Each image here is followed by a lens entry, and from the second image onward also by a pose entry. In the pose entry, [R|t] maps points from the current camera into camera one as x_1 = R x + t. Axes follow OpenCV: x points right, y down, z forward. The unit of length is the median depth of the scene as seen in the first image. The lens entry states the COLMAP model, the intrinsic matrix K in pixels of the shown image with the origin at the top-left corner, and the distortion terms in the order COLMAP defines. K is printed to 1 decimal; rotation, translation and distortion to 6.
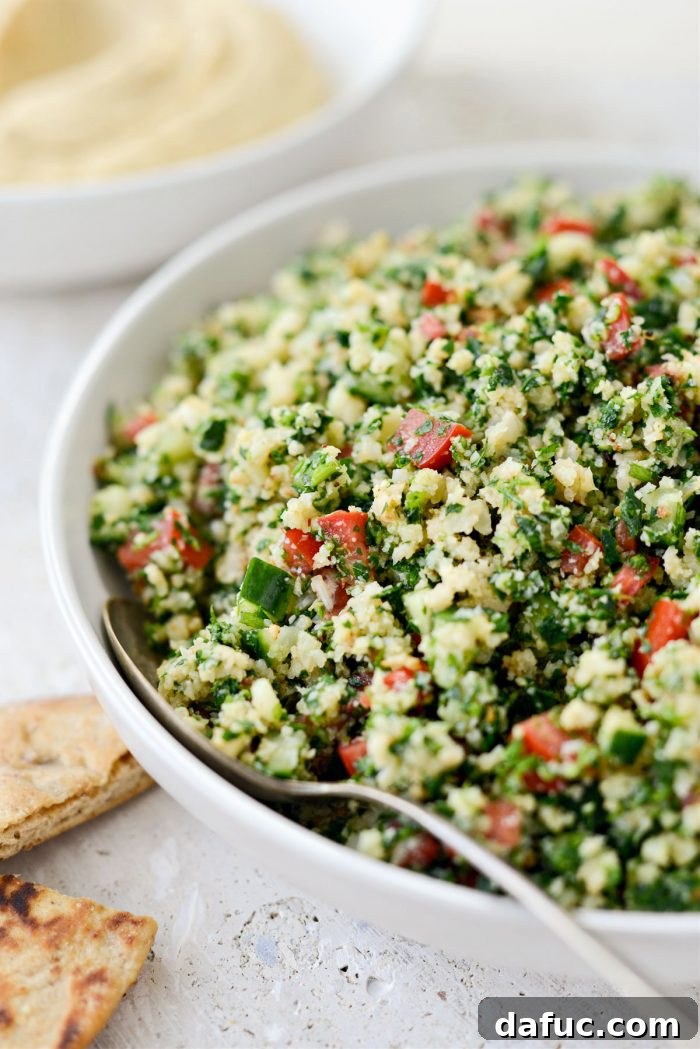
lens RADIAL K [[1754.3, 0, 350.0], [0, 1754.3, 524.5], [0, 0, 1]] dist [-0.113524, -0.034680]
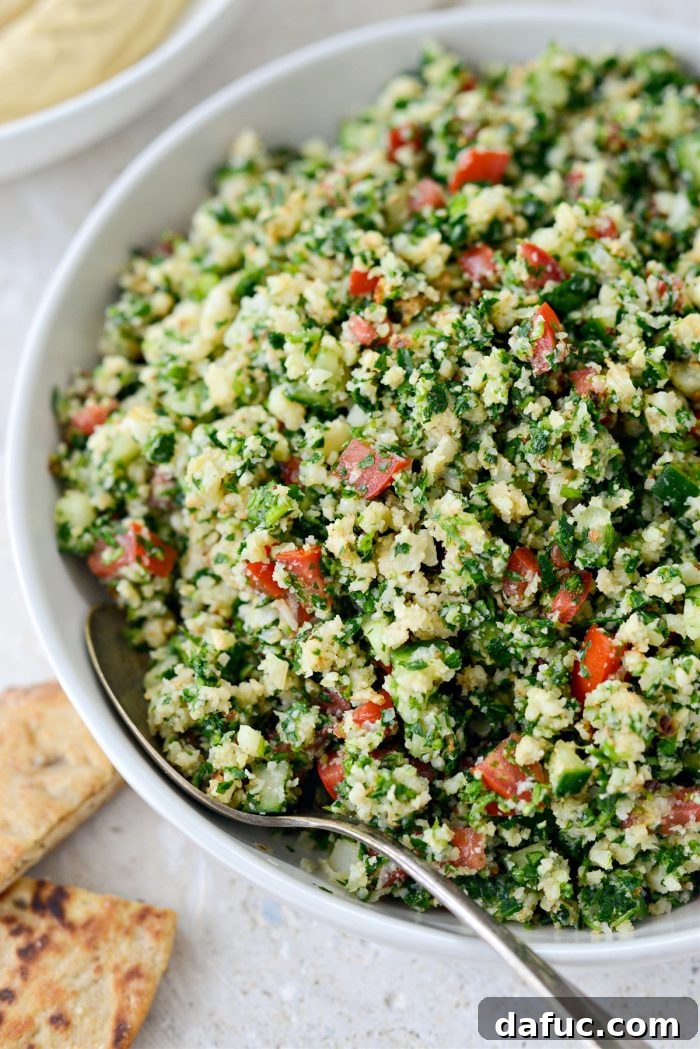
lens RADIAL K [[1754.3, 0, 350.0], [0, 1754.3, 524.5], [0, 0, 1]] dist [-0.113524, -0.034680]
pose [[0.993888, -0.105035, 0.033985, -0.007892], [0.086020, 0.929770, 0.357950, -0.414838], [-0.069196, -0.352839, 0.933122, -0.003057]]
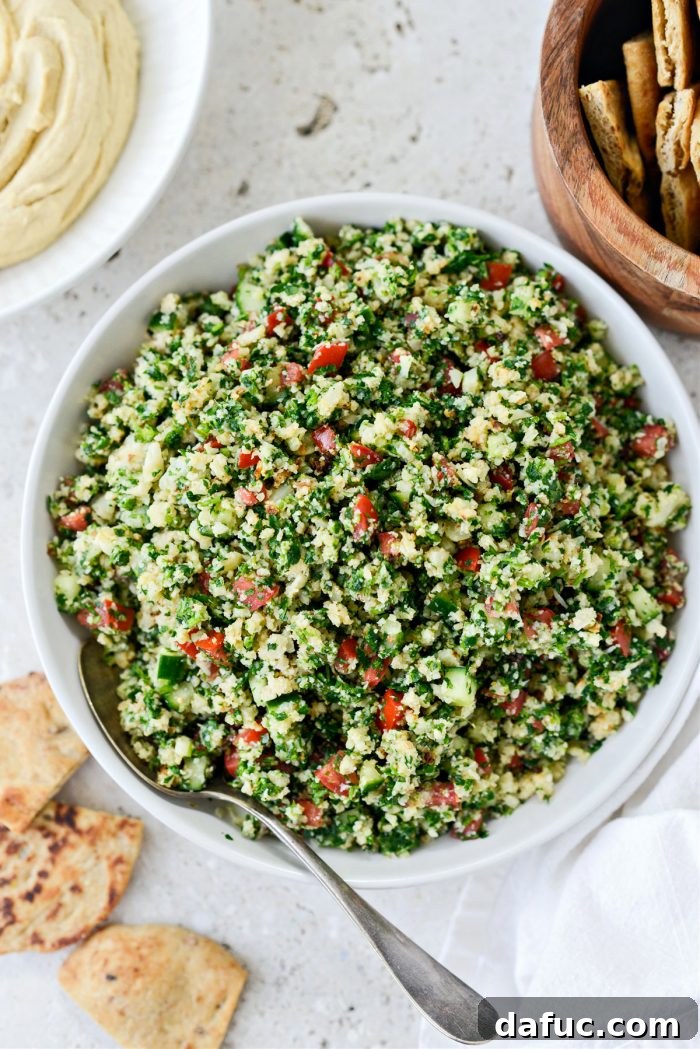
lens RADIAL K [[1754.3, 0, 350.0], [0, 1754.3, 524.5], [0, 0, 1]] dist [-0.113524, -0.034680]
pose [[0.993339, -0.114639, 0.011600, 0.131072], [0.078152, 0.744298, 0.663259, -1.267395], [-0.084669, -0.657935, 0.748300, -0.245799]]
